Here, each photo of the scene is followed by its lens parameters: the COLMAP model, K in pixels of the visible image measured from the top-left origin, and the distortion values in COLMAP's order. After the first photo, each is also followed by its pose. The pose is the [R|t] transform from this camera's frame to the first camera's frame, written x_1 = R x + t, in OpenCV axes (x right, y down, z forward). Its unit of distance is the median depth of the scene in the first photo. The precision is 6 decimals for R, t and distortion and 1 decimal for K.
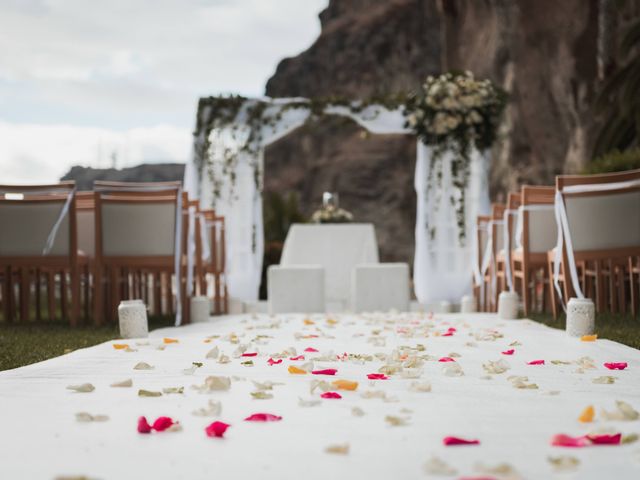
lens RADIAL K [[1305.3, 0, 320.0], [0, 1305.3, 240.0], [0, 0, 1]] dist [-0.081504, -0.048199]
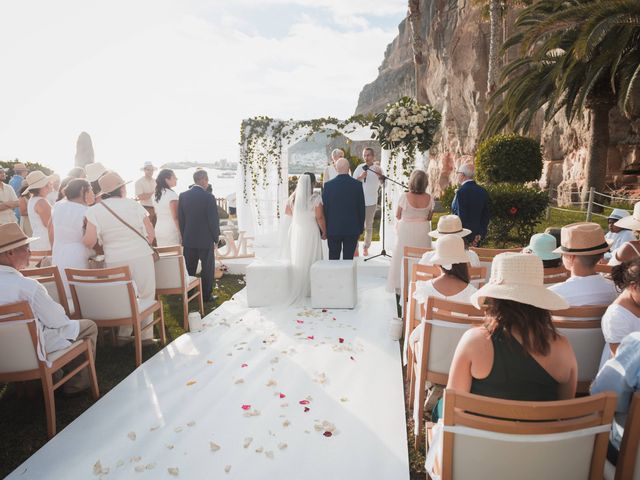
lens RADIAL K [[492.8, 0, 320.0], [0, 492.8, 240.0], [0, 0, 1]] dist [0.011519, 0.002998]
pose [[0.994879, -0.001308, -0.101068, 0.062306], [0.017748, 0.986641, 0.161938, -0.061864], [0.099506, -0.162902, 0.981612, 0.399878]]
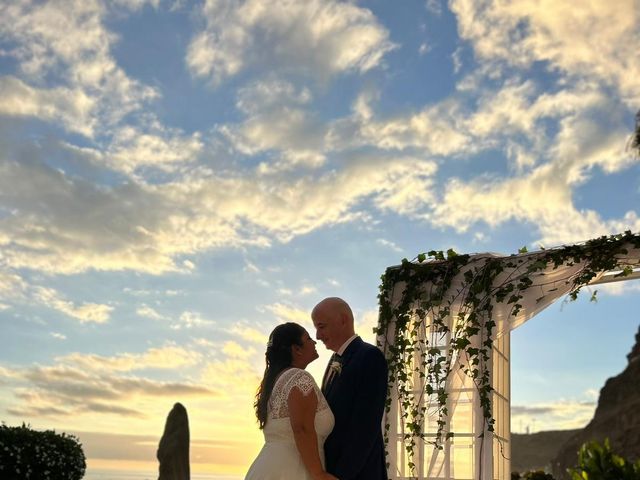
lens RADIAL K [[646.6, 0, 318.6], [0, 646.6, 431.2], [0, 0, 1]] dist [0.014334, -0.020092]
pose [[0.908891, -0.032615, -0.415757, -0.000188], [0.000879, 0.997085, -0.076297, -0.013056], [0.417033, 0.068981, 0.906270, 0.731816]]
